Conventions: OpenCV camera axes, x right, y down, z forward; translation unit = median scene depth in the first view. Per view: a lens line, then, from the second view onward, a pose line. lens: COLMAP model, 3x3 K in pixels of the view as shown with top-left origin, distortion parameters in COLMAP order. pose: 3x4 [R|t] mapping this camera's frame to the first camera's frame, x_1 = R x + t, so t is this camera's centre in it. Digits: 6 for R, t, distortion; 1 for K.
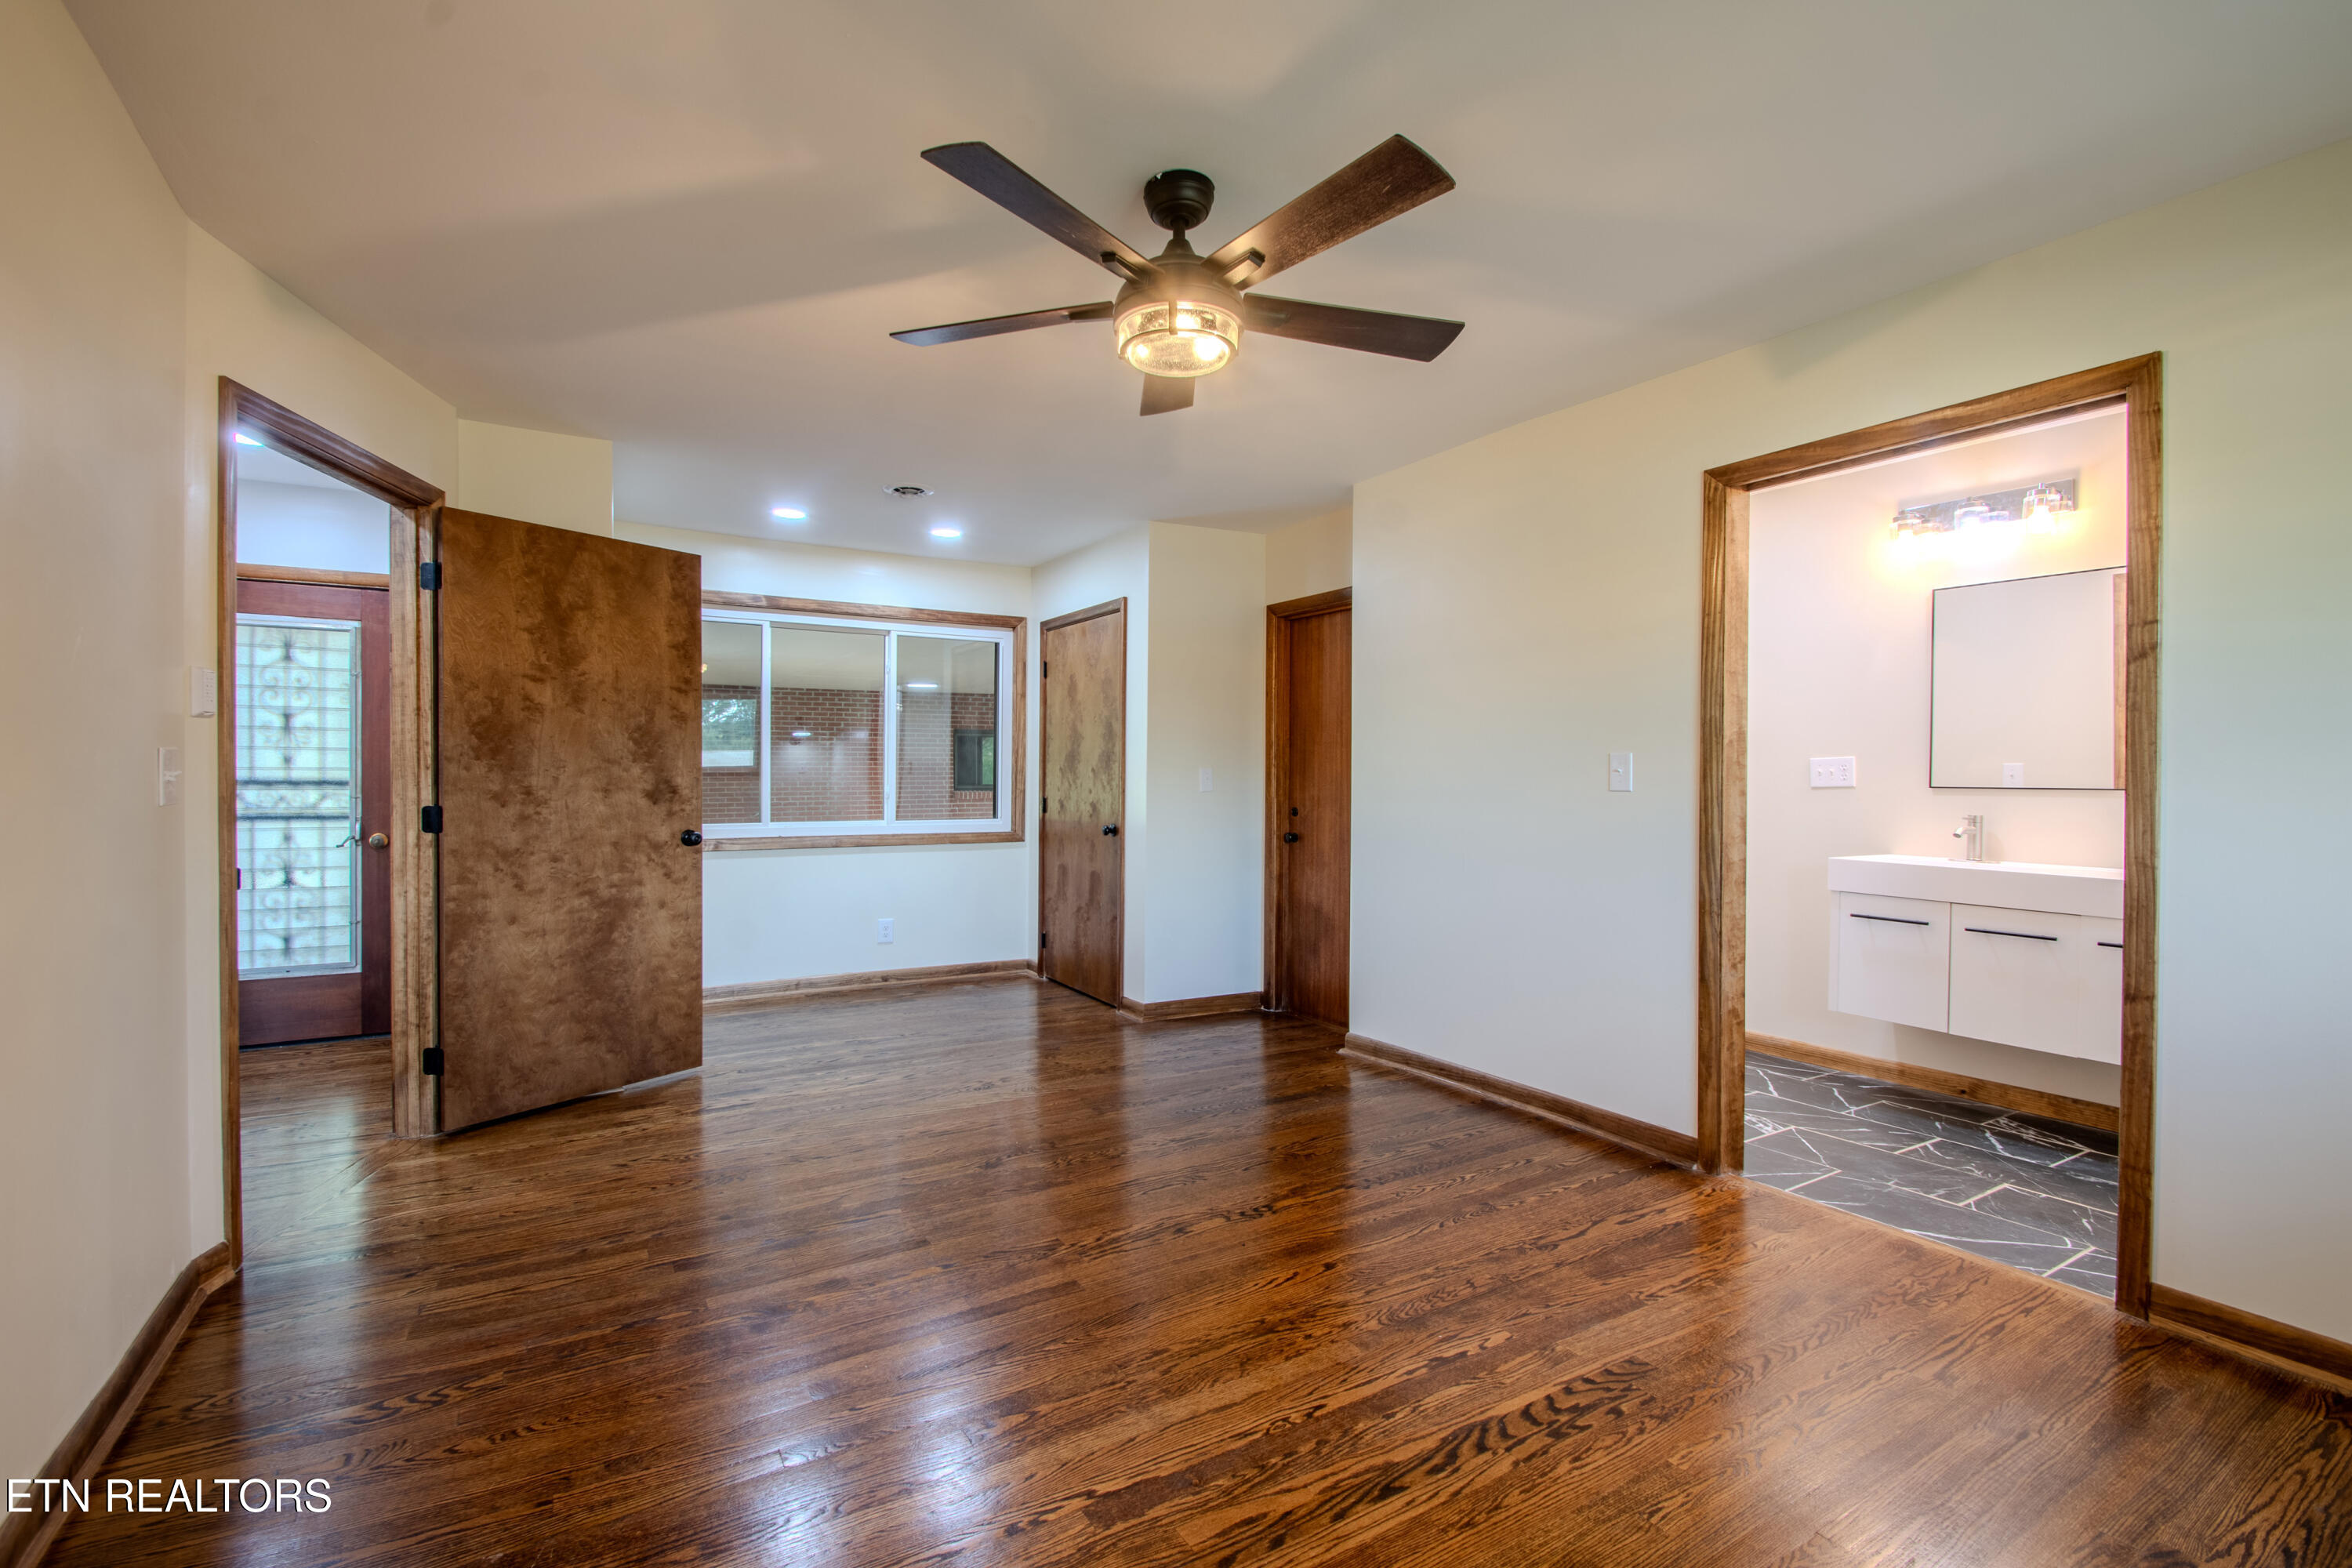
lens RADIAL K [[1036.3, 0, 1128.5], [0, 1036.3, 784.6], [0, 0, 1]] dist [0.002742, -0.011993]
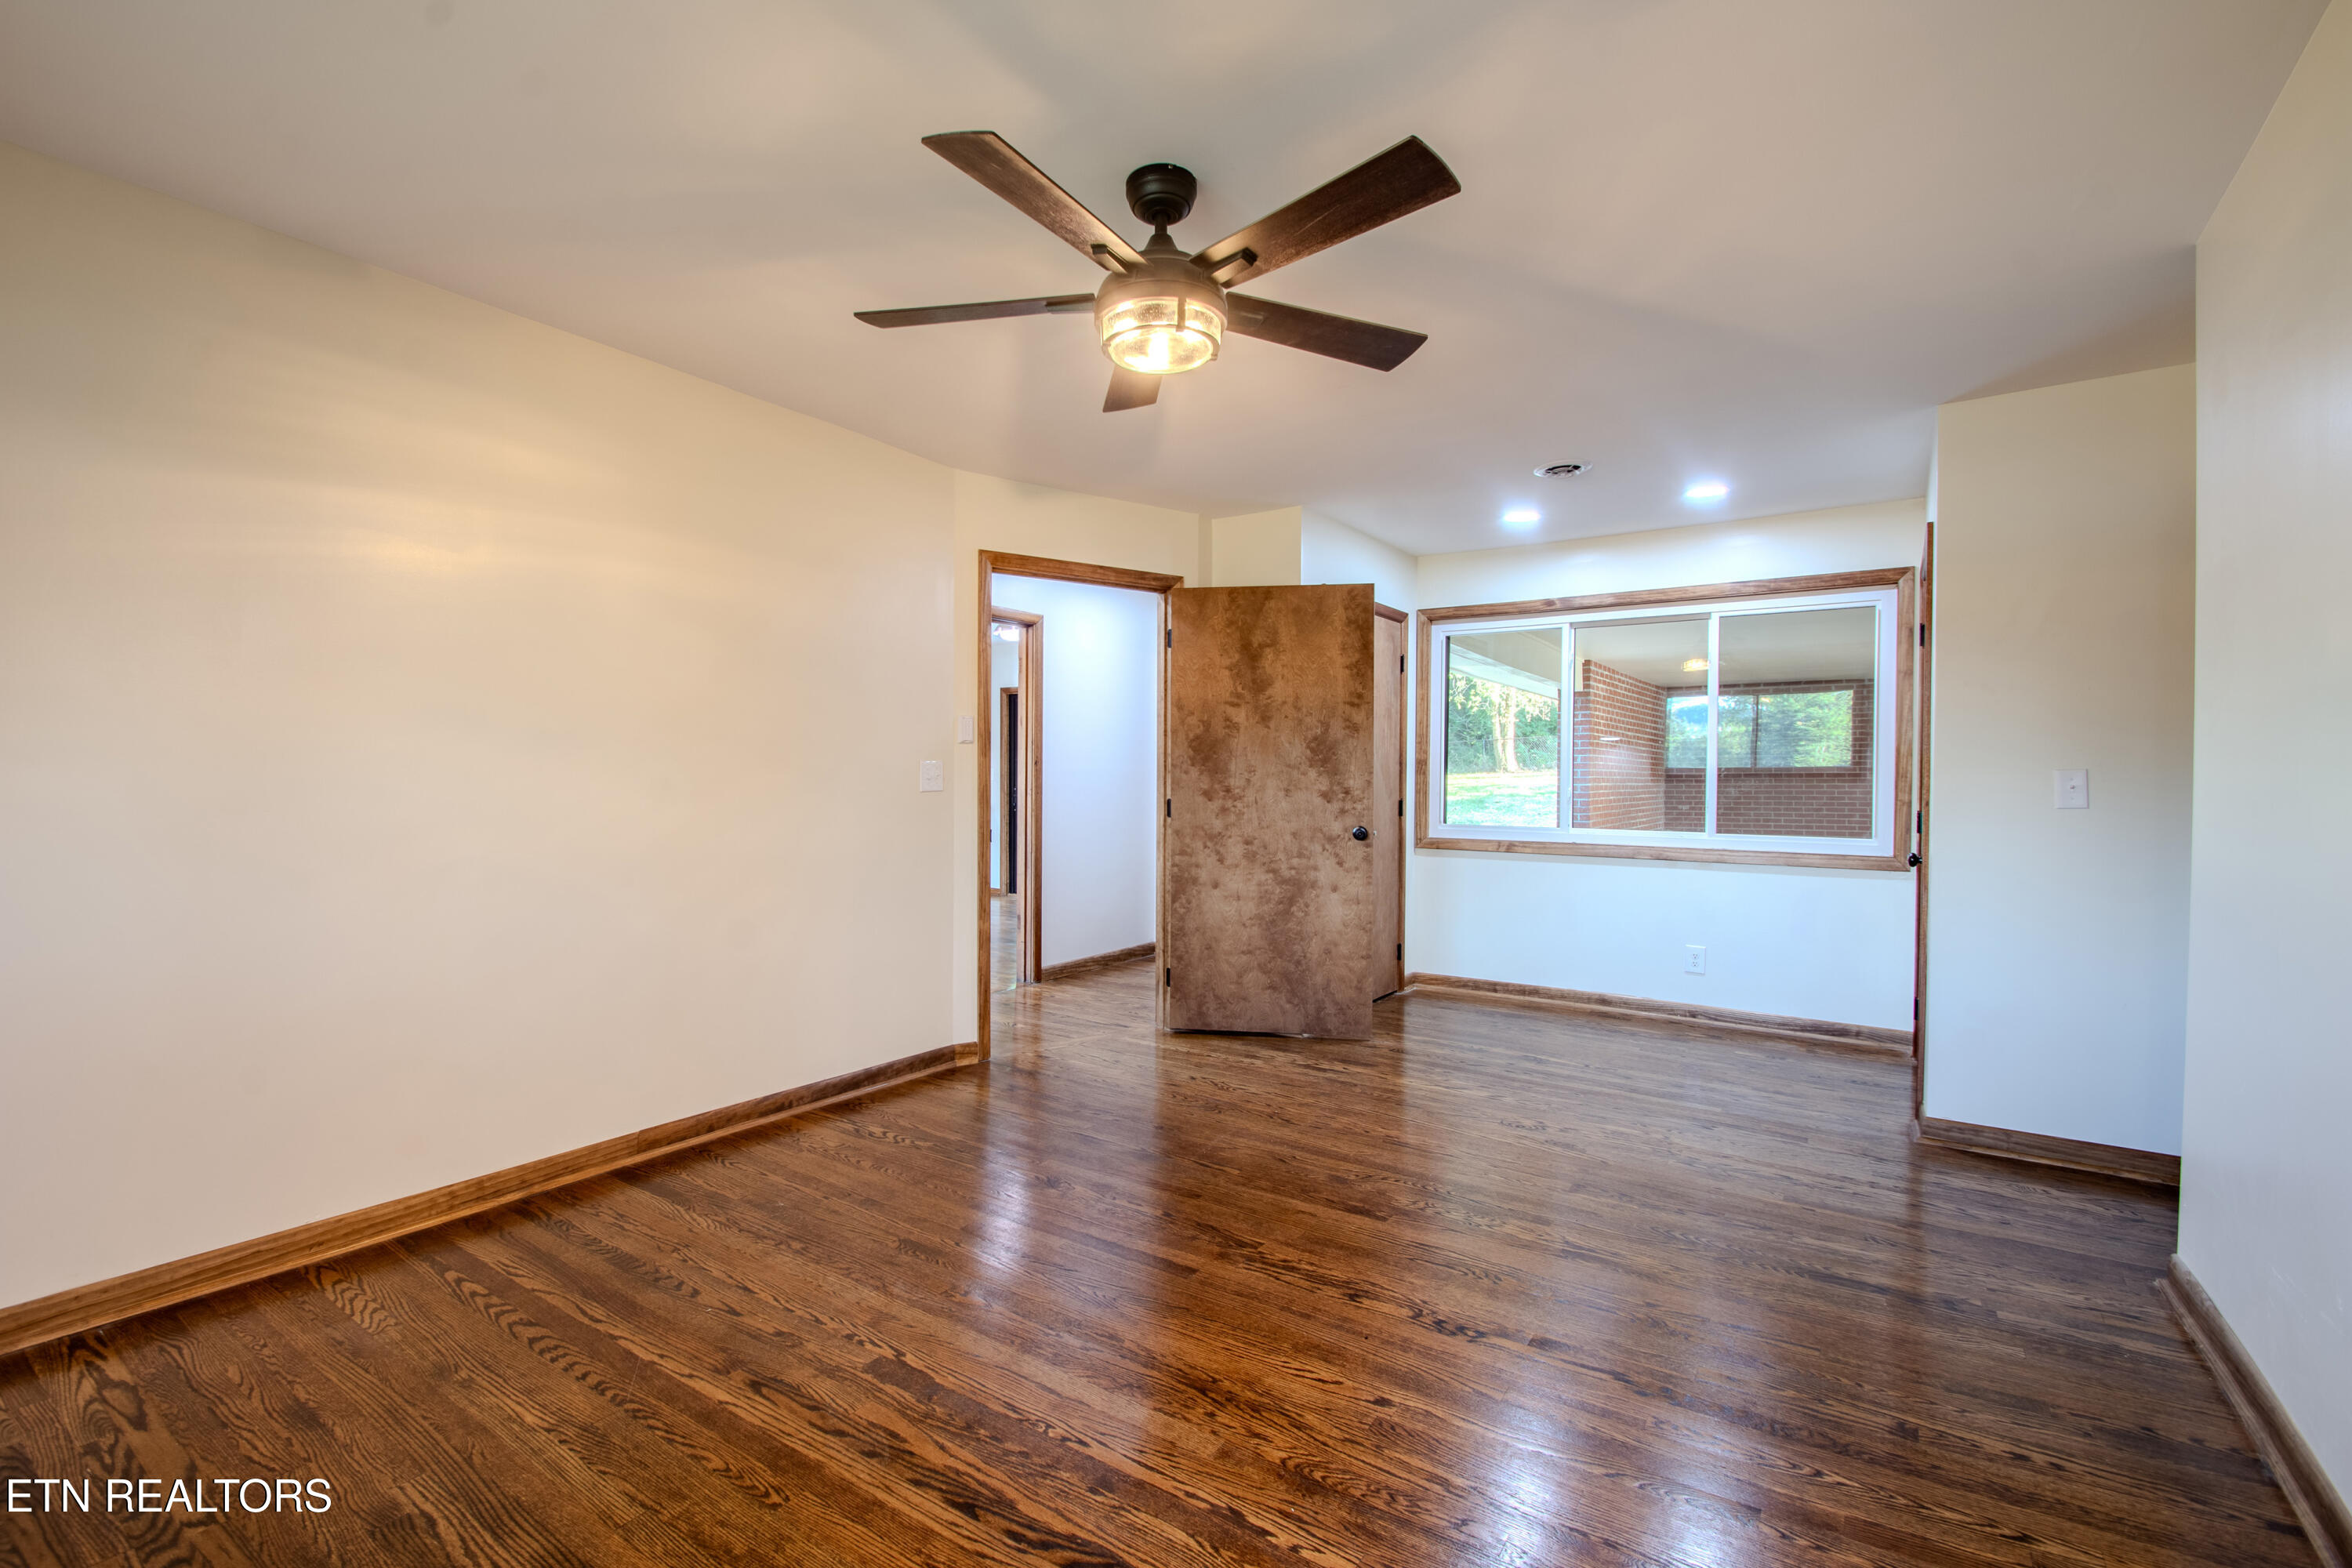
lens RADIAL K [[1036.3, 0, 1165.4], [0, 1036.3, 784.5], [0, 0, 1]] dist [0.002742, -0.011993]
pose [[0.430097, 0.007154, -0.902754, 0.572216], [-0.014272, 0.999898, 0.001124, -0.000381], [0.902670, 0.012400, 0.430155, 0.352311]]
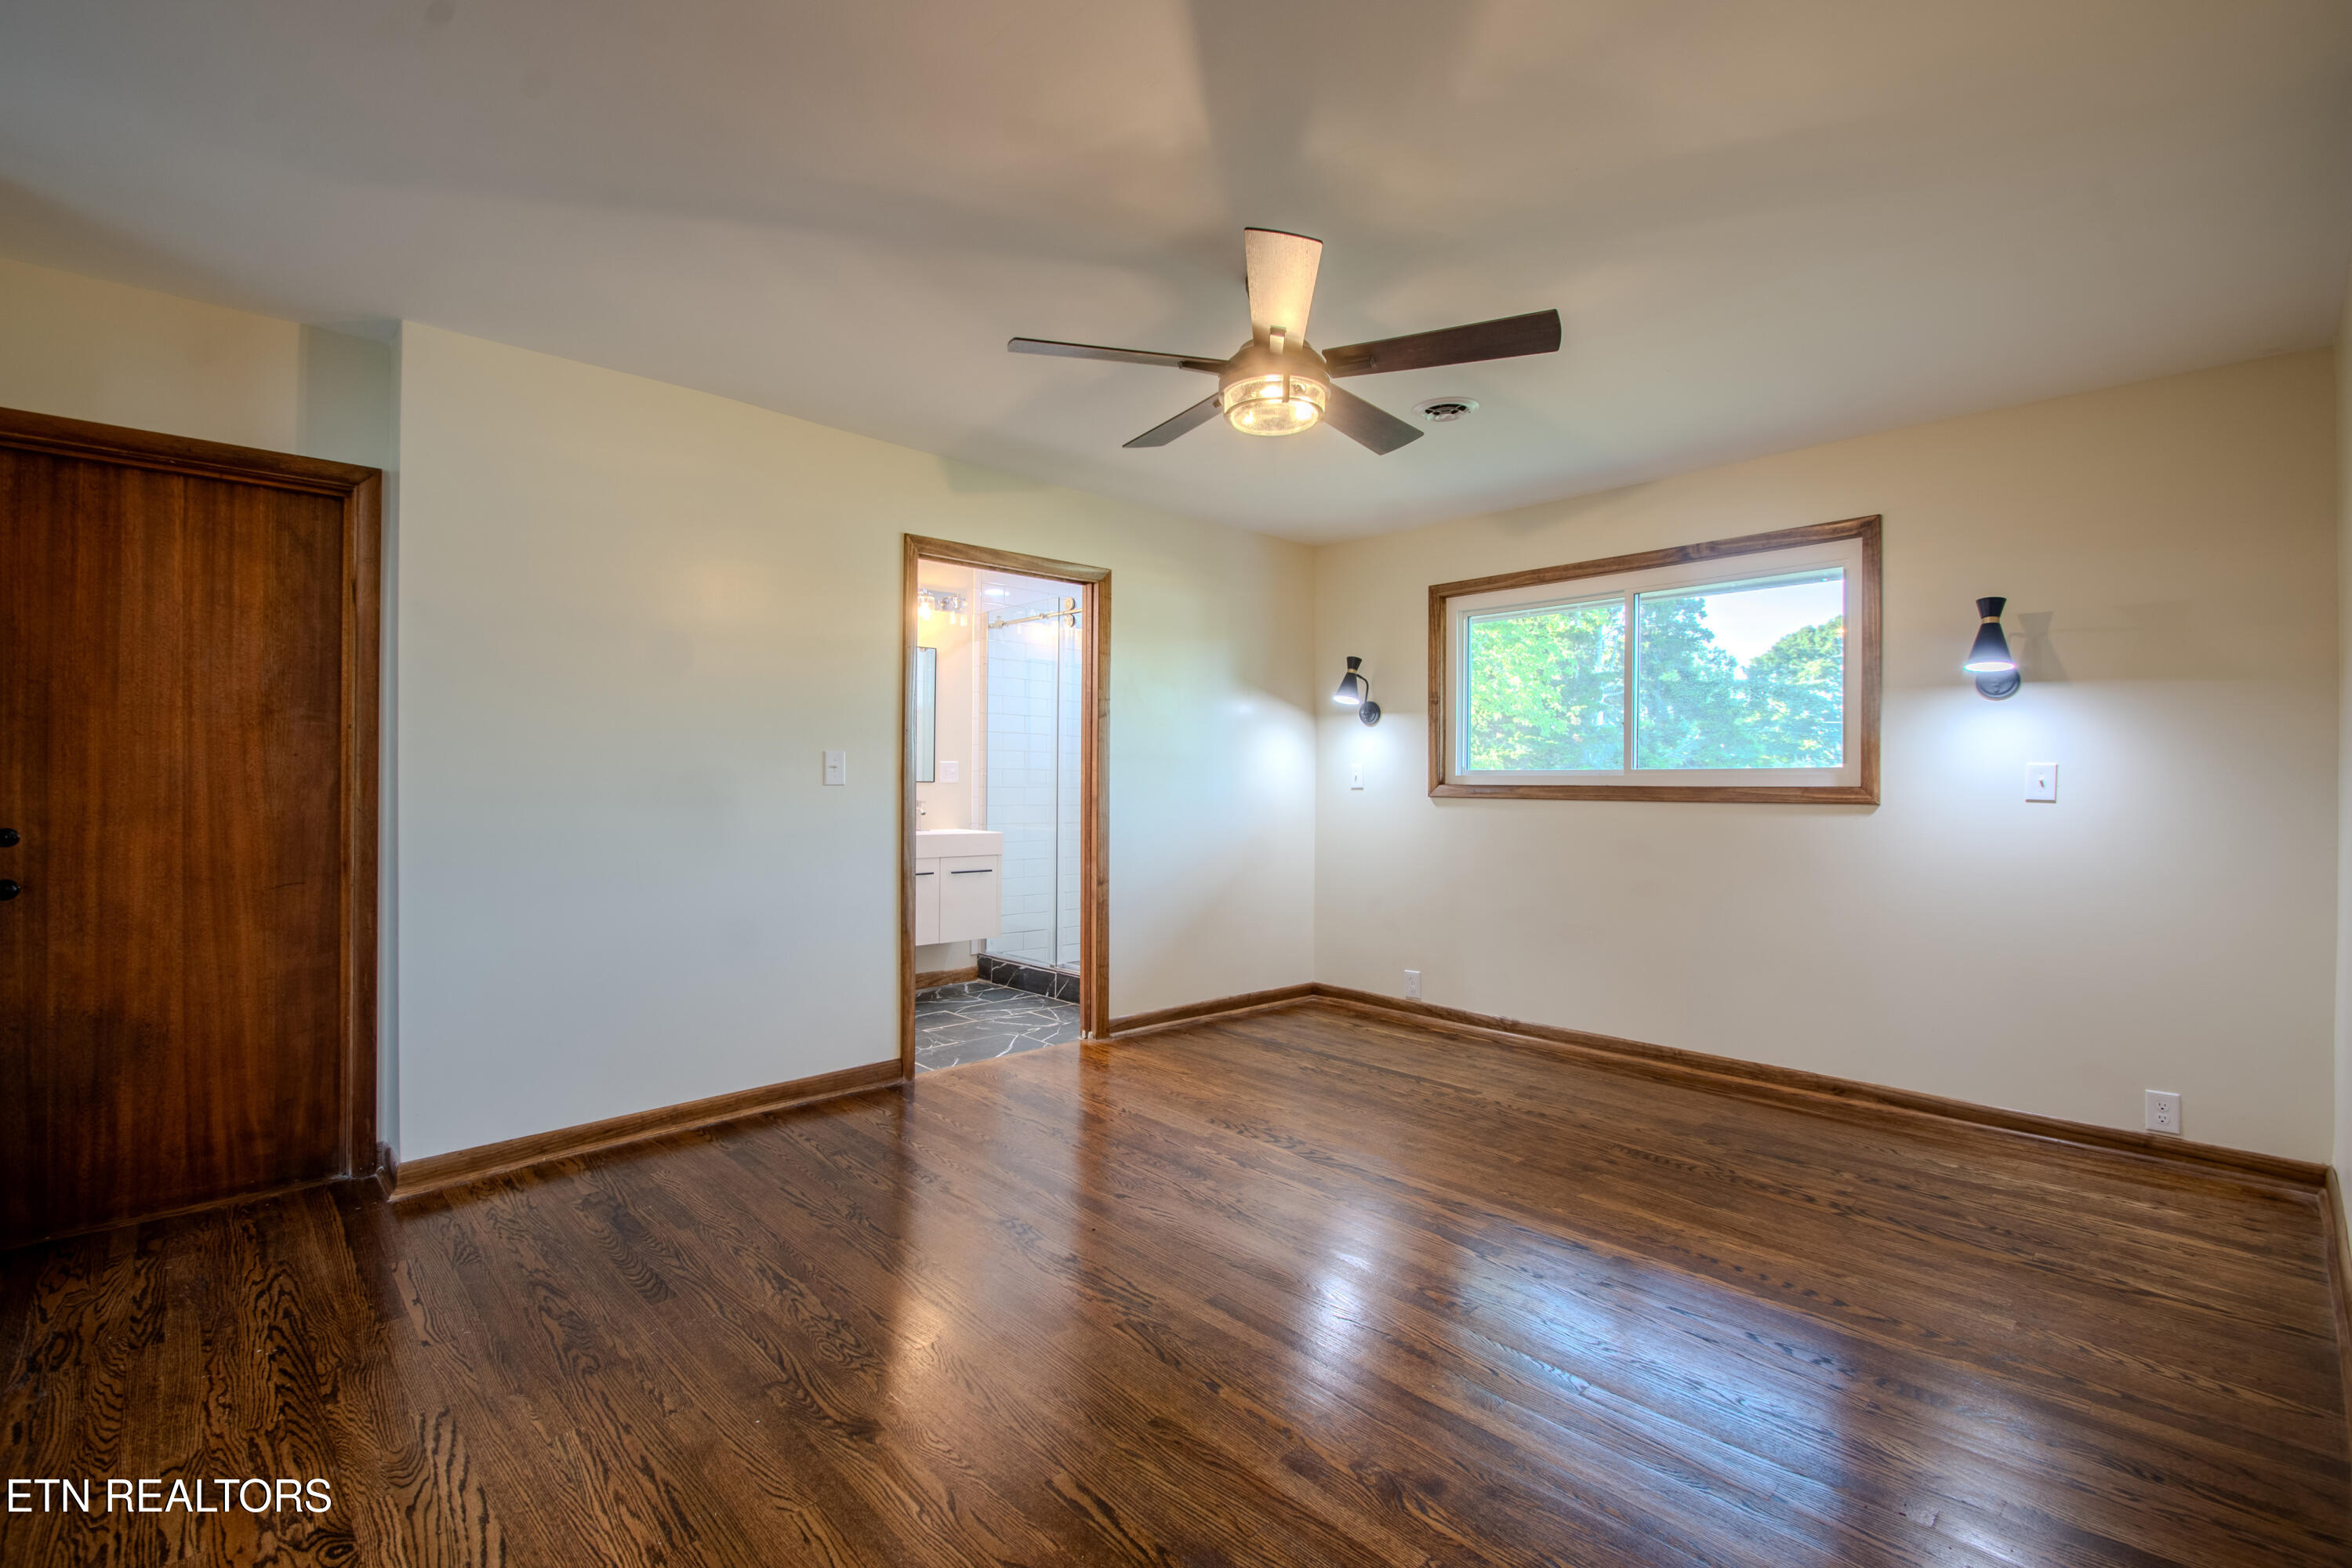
lens RADIAL K [[1036.3, 0, 1171.9], [0, 1036.3, 772.8], [0, 0, 1]] dist [0.002742, -0.011993]
pose [[-0.234356, -0.003194, 0.972146, -0.650148], [0.003226, 0.999987, 0.004063, -0.008001], [-0.972145, 0.004088, -0.234343, 0.838769]]
